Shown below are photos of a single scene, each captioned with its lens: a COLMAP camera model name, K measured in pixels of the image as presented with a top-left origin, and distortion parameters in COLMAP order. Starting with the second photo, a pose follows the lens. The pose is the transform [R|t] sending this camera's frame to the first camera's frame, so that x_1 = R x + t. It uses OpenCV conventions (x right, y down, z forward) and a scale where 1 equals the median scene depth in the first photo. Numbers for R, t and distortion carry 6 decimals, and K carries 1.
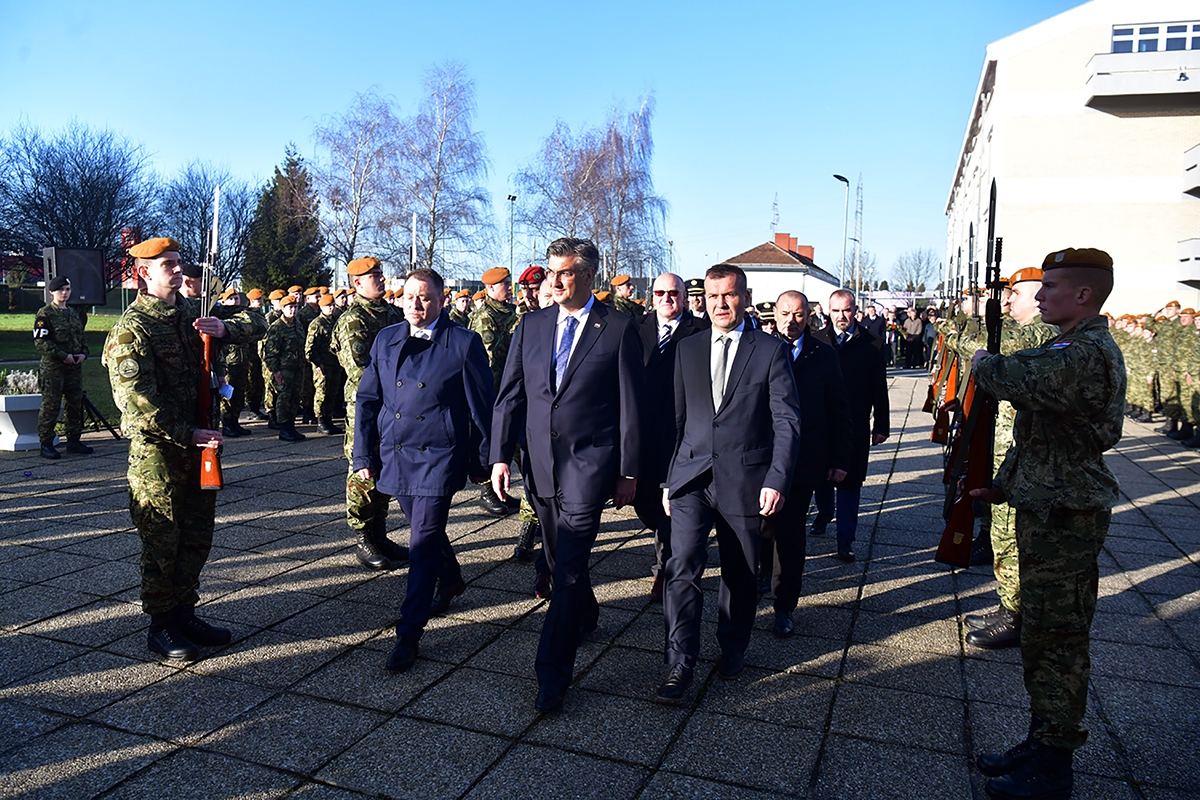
lens RADIAL K [[937.2, 0, 601.4], [0, 937.2, 351.5], [0, 0, 1]] dist [-0.007959, -0.001522]
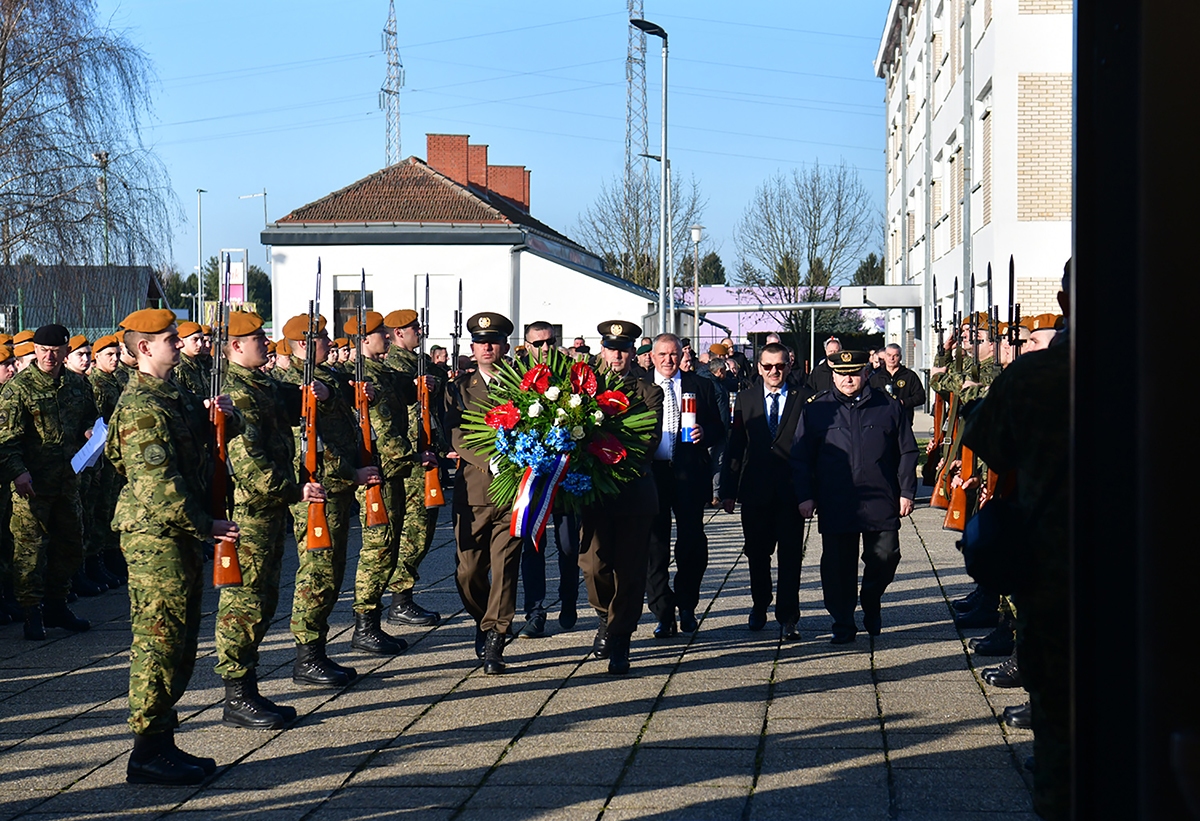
lens RADIAL K [[3365.4, 0, 600.0], [0, 3365.4, 410.5], [0, 0, 1]] dist [0.109707, 1.119935]
pose [[0.962007, -0.035427, 0.270718, -0.119746], [0.042425, 0.998899, -0.020041, 0.007311], [-0.269710, 0.030765, 0.962450, -0.285188]]
